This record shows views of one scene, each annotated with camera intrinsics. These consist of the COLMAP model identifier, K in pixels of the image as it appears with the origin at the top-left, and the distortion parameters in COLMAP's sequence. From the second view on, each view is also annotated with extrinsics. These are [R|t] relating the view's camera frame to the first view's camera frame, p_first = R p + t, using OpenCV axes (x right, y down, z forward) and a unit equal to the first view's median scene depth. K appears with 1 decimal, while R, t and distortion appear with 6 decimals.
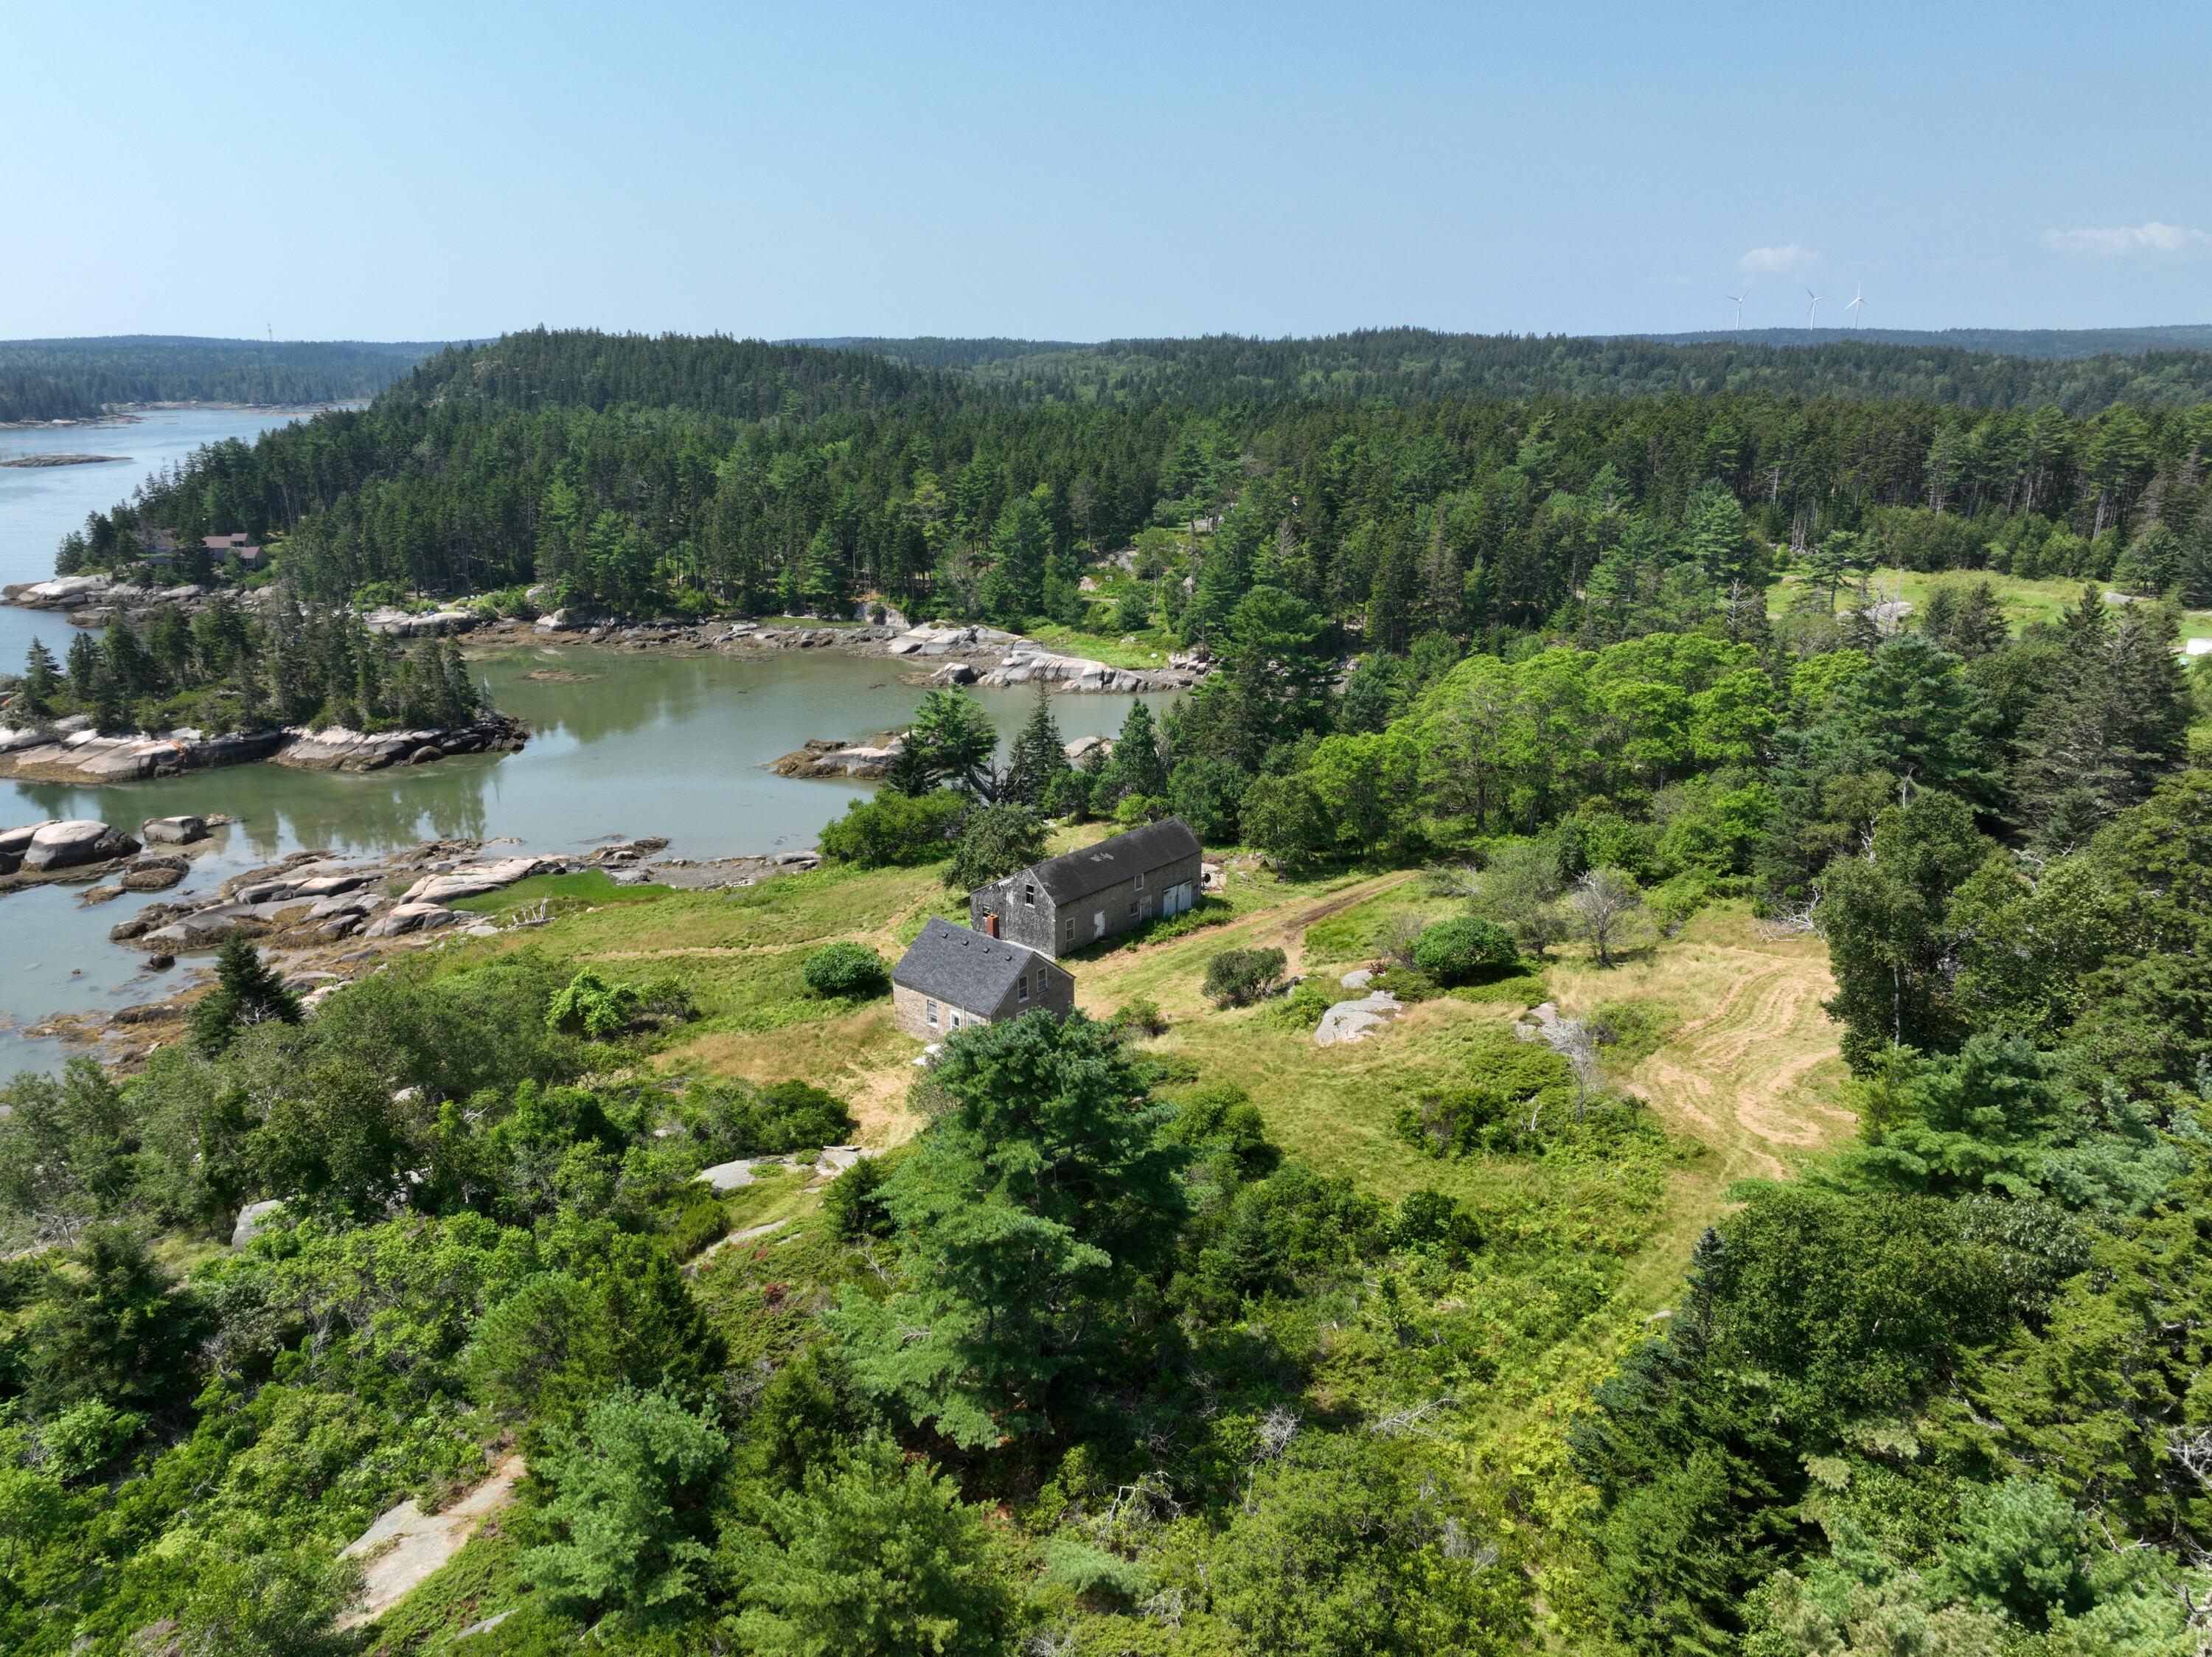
lens RADIAL K [[1584.6, 0, 1106.0], [0, 1584.6, 828.5], [0, 0, 1]] dist [0.000538, 0.034238]
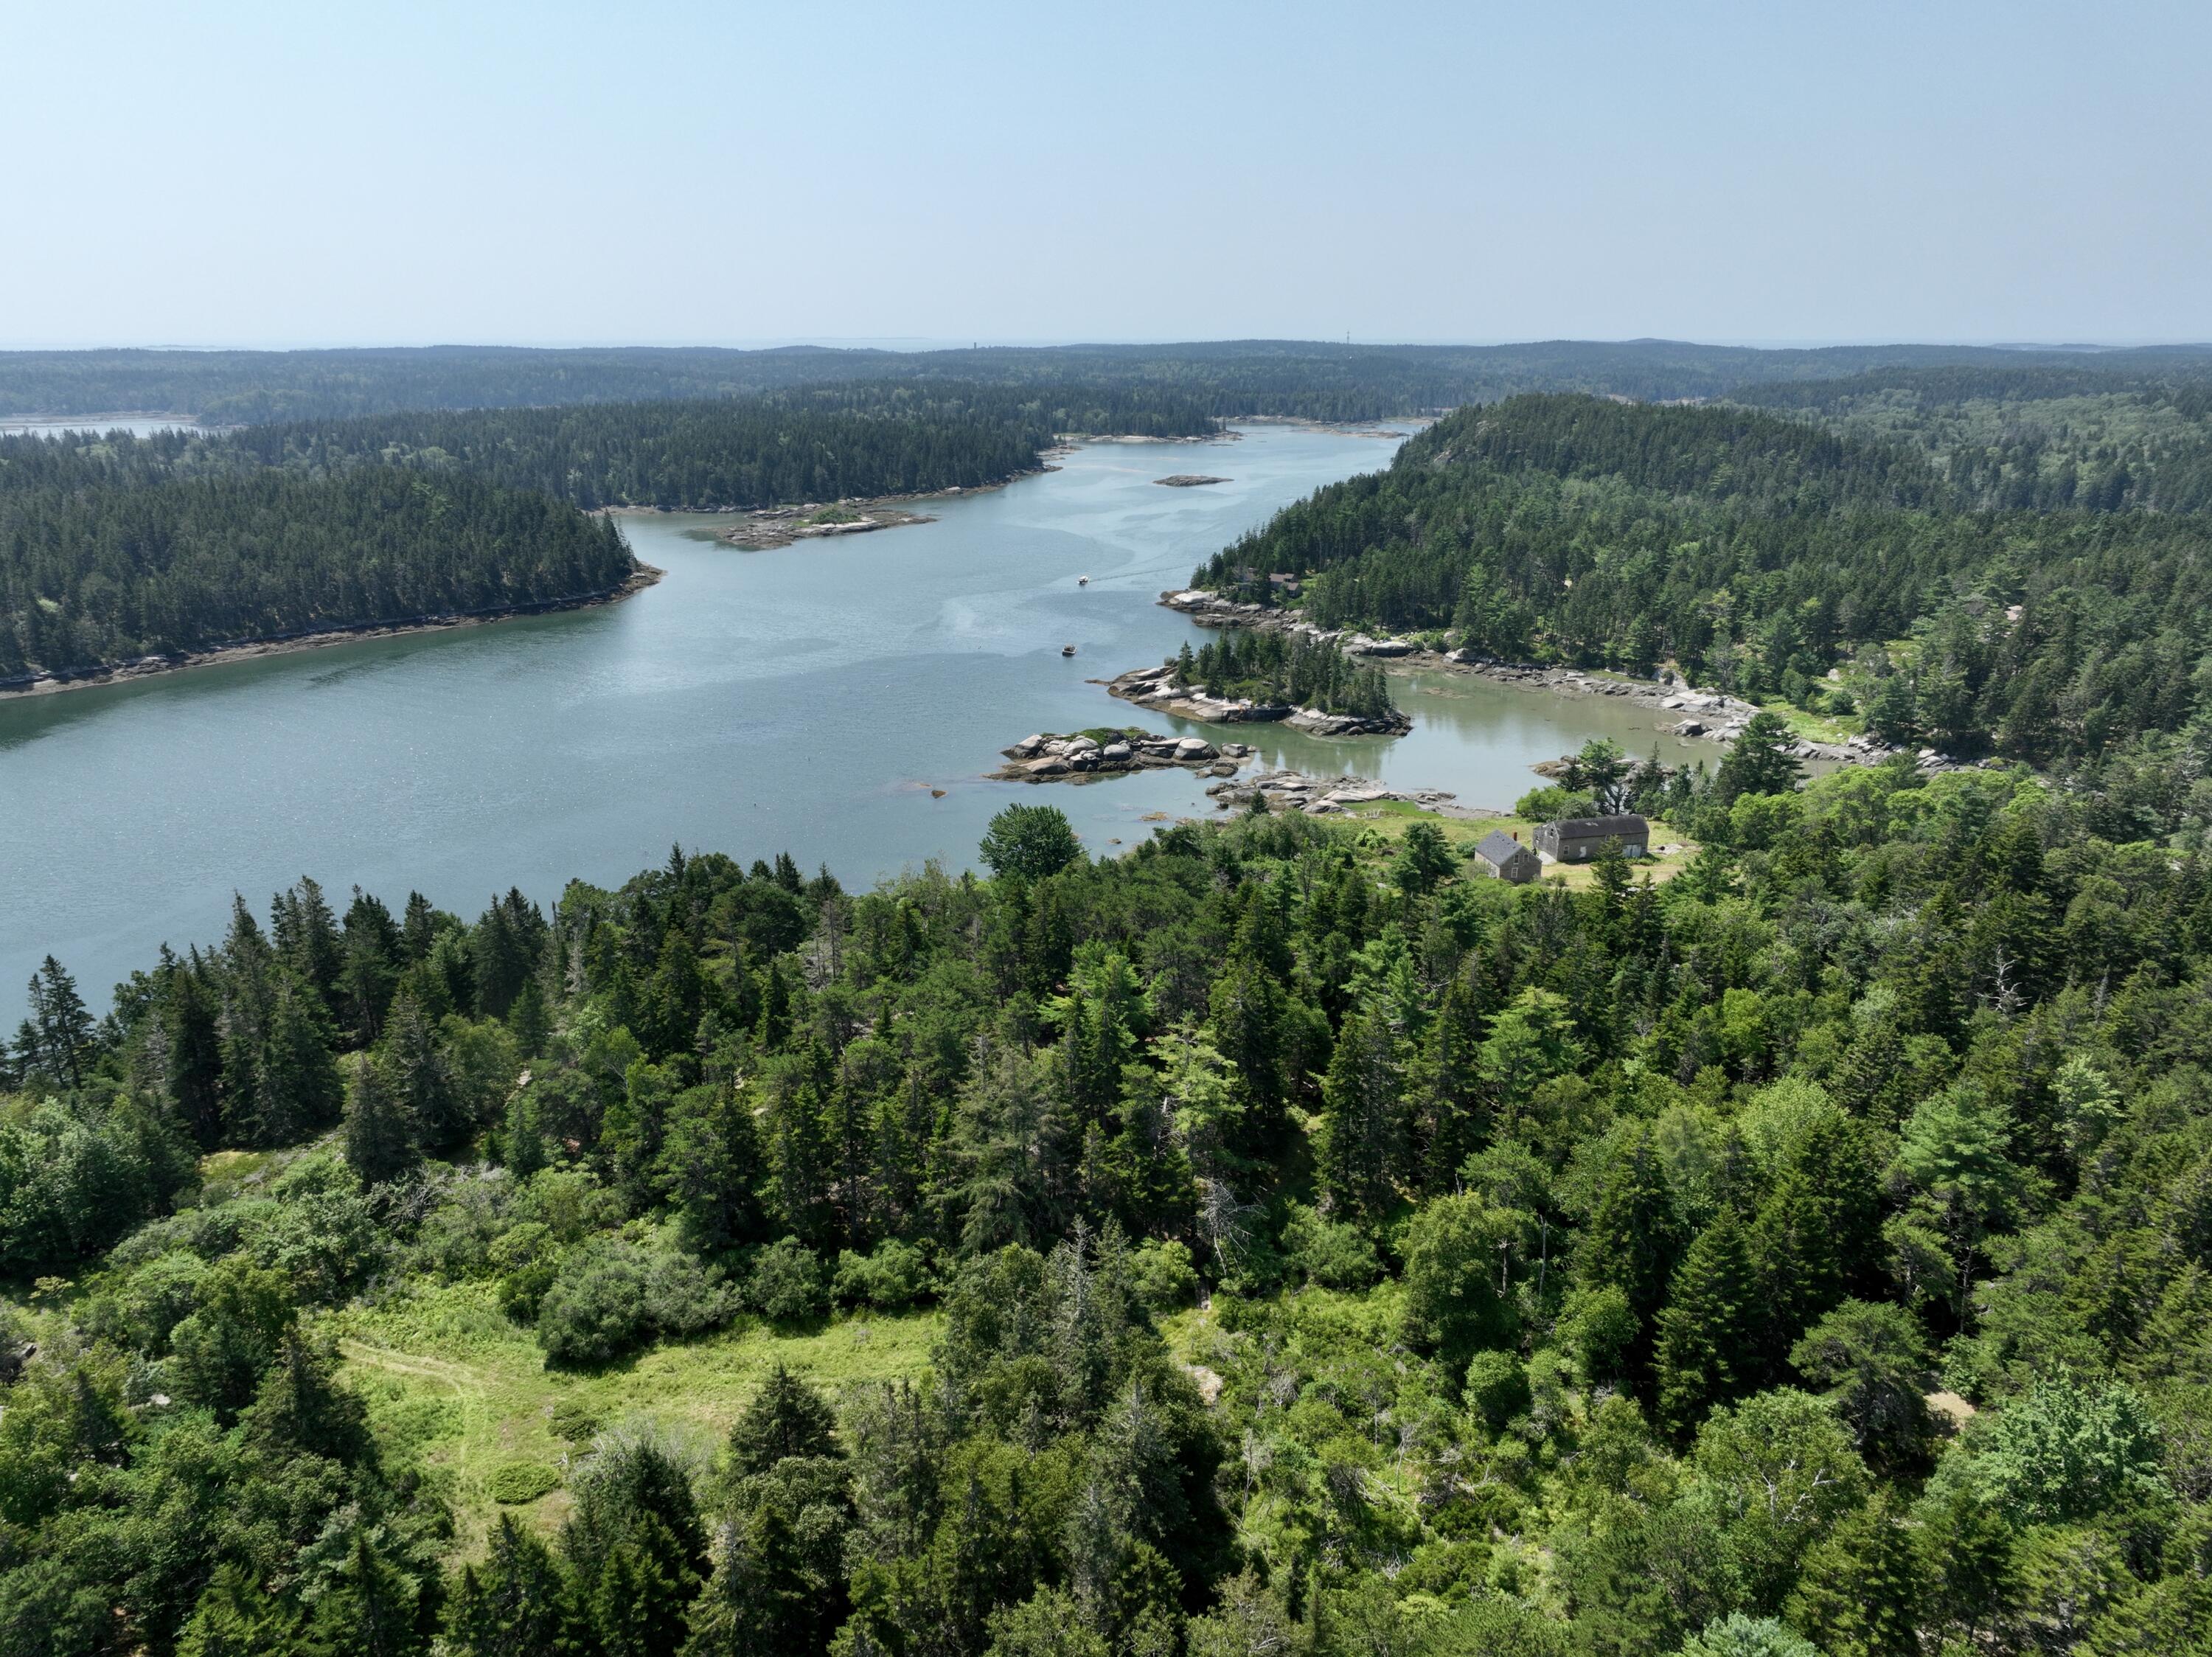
lens RADIAL K [[1584.6, 0, 1106.0], [0, 1584.6, 828.5], [0, 0, 1]] dist [0.000538, 0.034238]
pose [[0.819264, 0.180377, -0.544307, 0.334860], [-0.177362, 0.982400, 0.058599, 0.007722], [0.545297, 0.048532, 0.836837, -0.649474]]
